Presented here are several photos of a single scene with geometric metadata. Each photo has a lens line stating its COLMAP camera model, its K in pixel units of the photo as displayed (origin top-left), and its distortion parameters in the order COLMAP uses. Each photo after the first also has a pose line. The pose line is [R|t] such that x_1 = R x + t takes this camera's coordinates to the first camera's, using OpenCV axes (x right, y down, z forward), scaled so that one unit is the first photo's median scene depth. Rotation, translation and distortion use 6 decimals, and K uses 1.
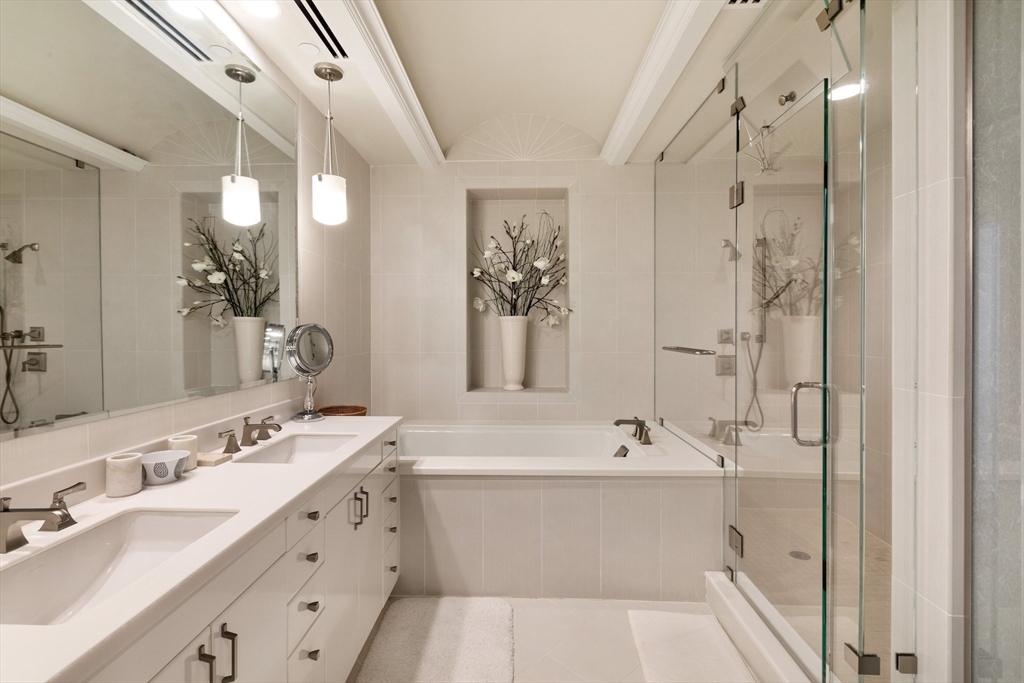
lens RADIAL K [[466.0, 0, 517.1], [0, 466.0, 337.4], [0, 0, 1]] dist [0.002356, -0.001429]
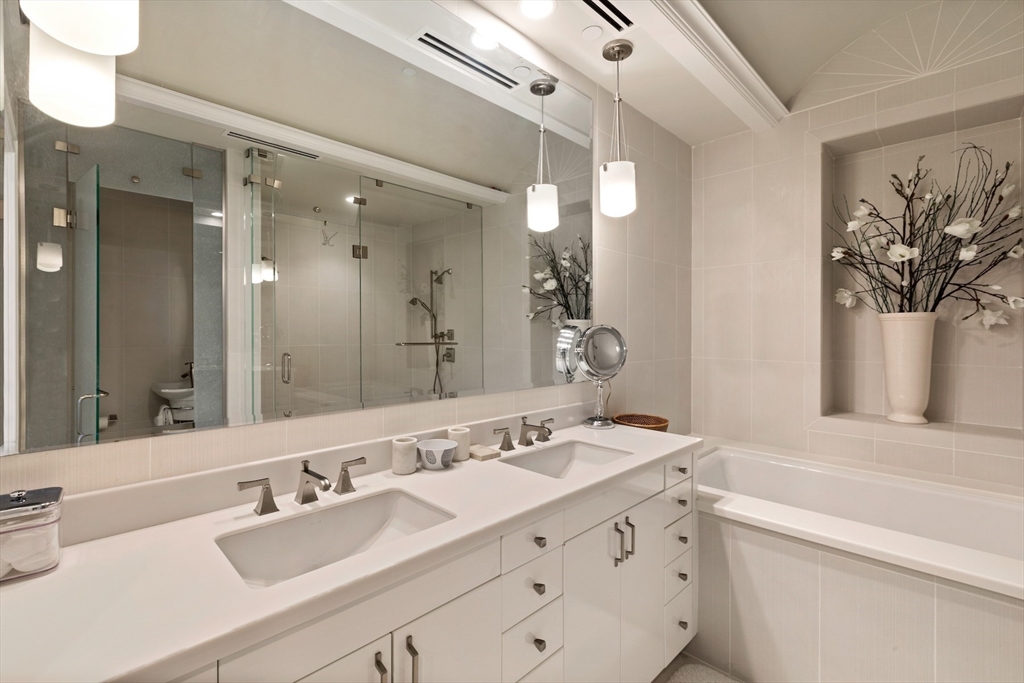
lens RADIAL K [[466.0, 0, 505.5], [0, 466.0, 333.9], [0, 0, 1]] dist [0.002356, -0.001429]
pose [[0.718758, 0.005609, -0.695238, 0.070856], [-0.015499, 0.999848, -0.007957, -0.000855], [0.695088, 0.016495, 0.718736, 0.176224]]
